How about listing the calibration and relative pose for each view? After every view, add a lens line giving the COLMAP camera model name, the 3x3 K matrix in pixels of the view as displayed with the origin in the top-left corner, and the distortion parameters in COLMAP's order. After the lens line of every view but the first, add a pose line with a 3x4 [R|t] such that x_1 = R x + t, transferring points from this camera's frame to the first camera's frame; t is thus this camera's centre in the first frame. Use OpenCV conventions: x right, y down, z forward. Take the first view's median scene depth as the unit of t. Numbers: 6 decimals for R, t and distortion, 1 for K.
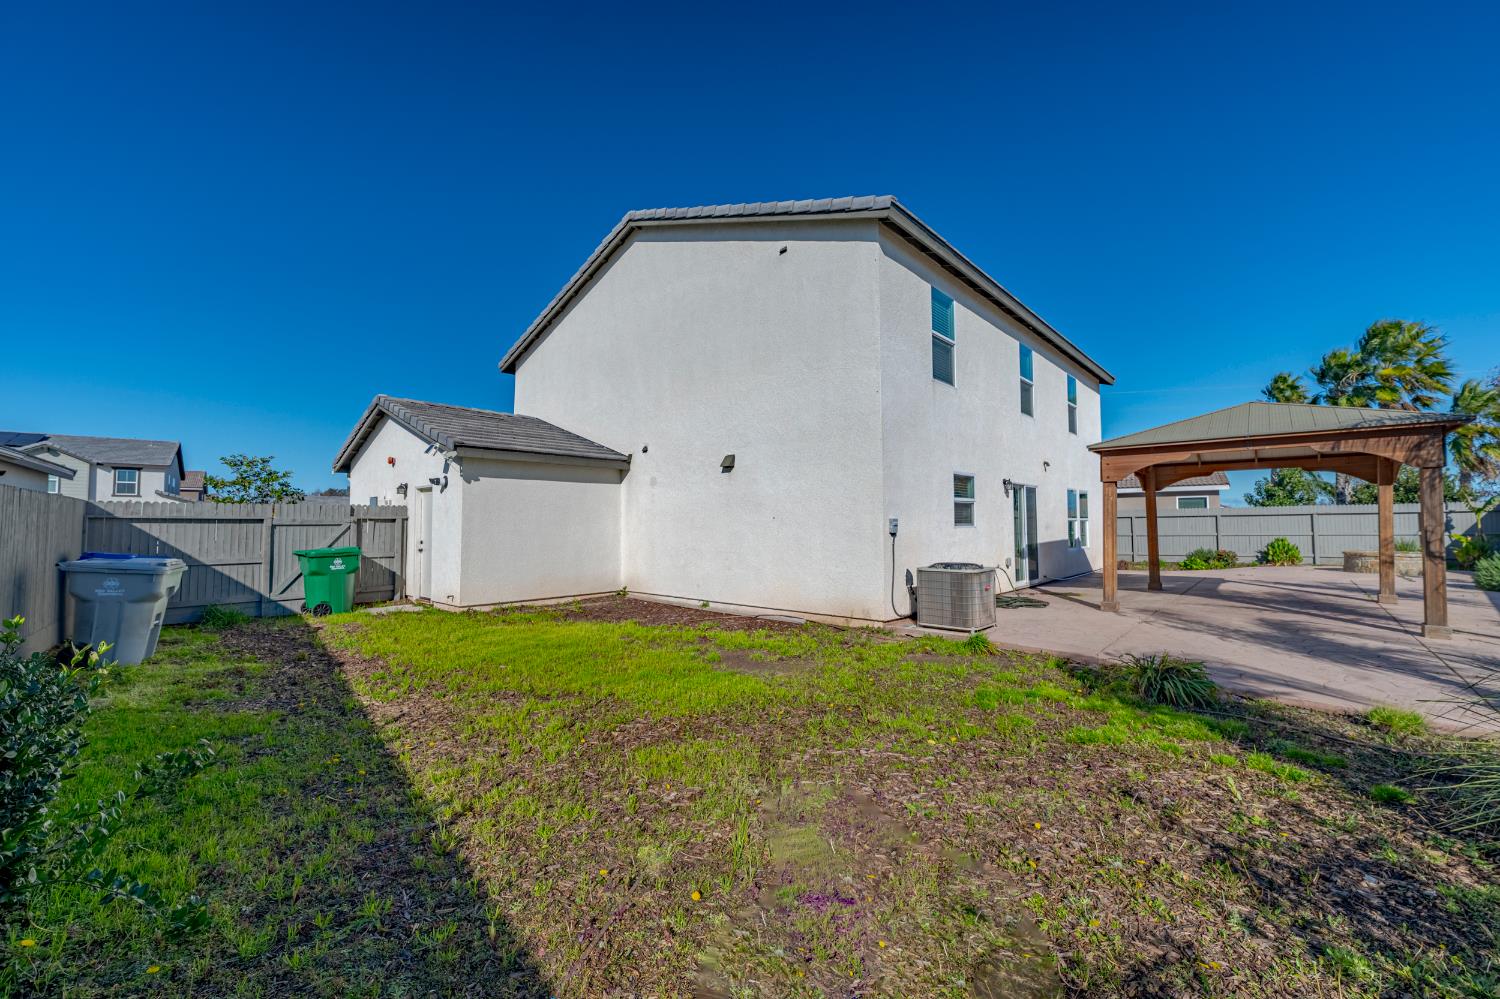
lens RADIAL K [[581.9, 0, 750.0], [0, 581.9, 499.5], [0, 0, 1]] dist [-0.000832, -0.000098]
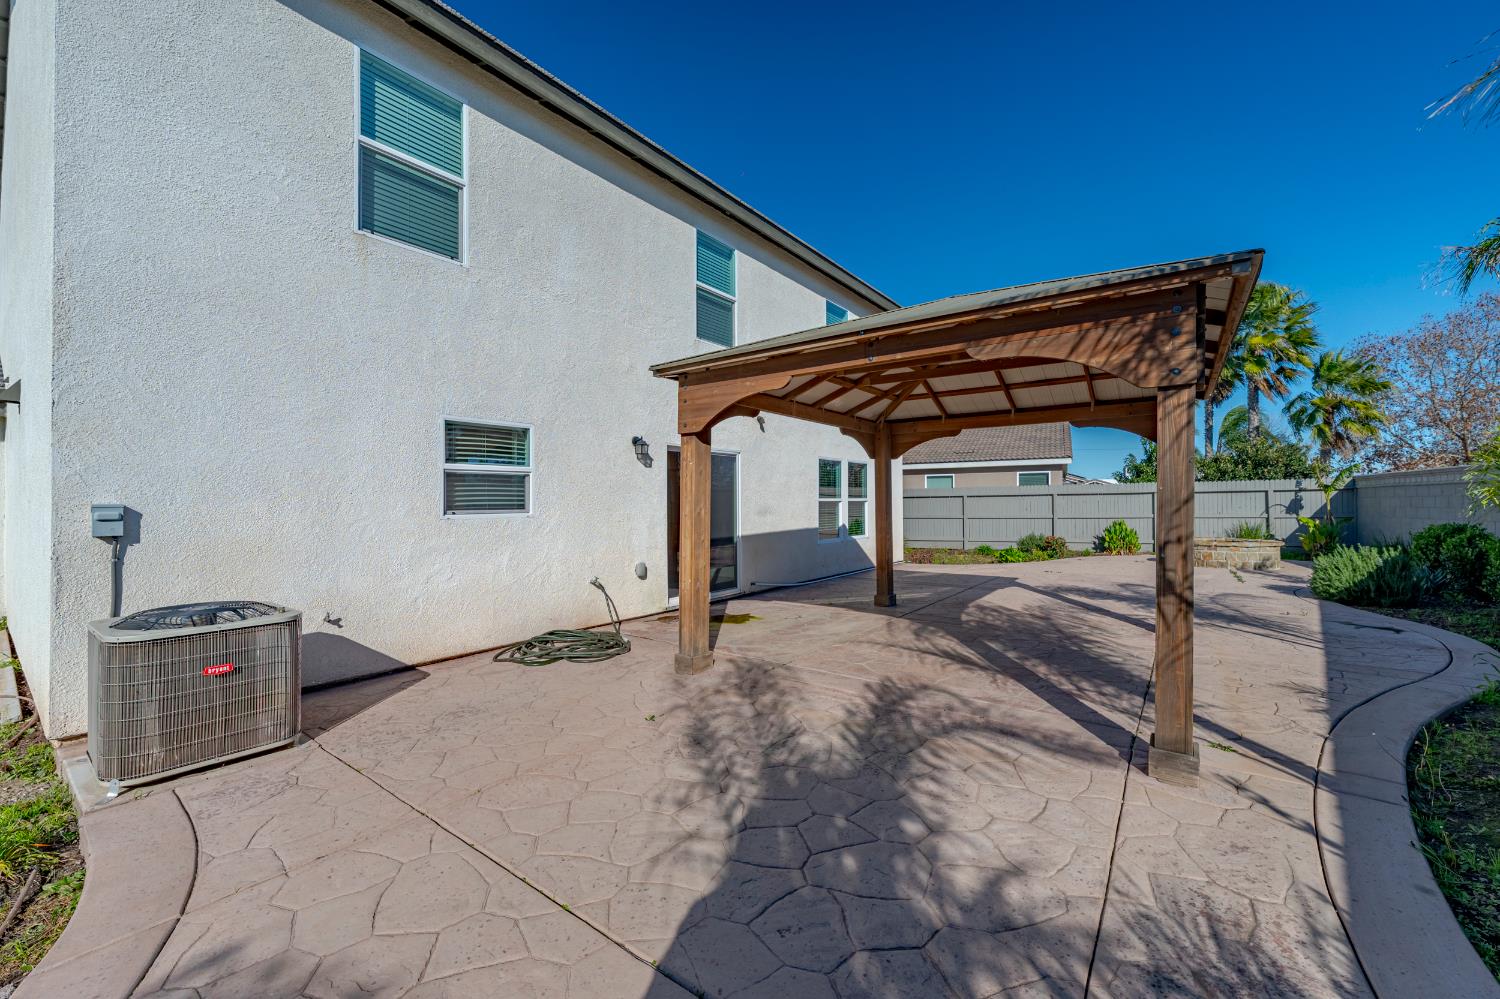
lens RADIAL K [[592.1, 0, 750.0], [0, 592.1, 487.7], [0, 0, 1]] dist [0.001469, 0.000177]
pose [[0.993928, 0.001172, 0.110030, 0.320922], [-0.003115, 0.999842, 0.017484, 0.005417], [-0.109992, -0.017720, 0.993774, 0.233399]]
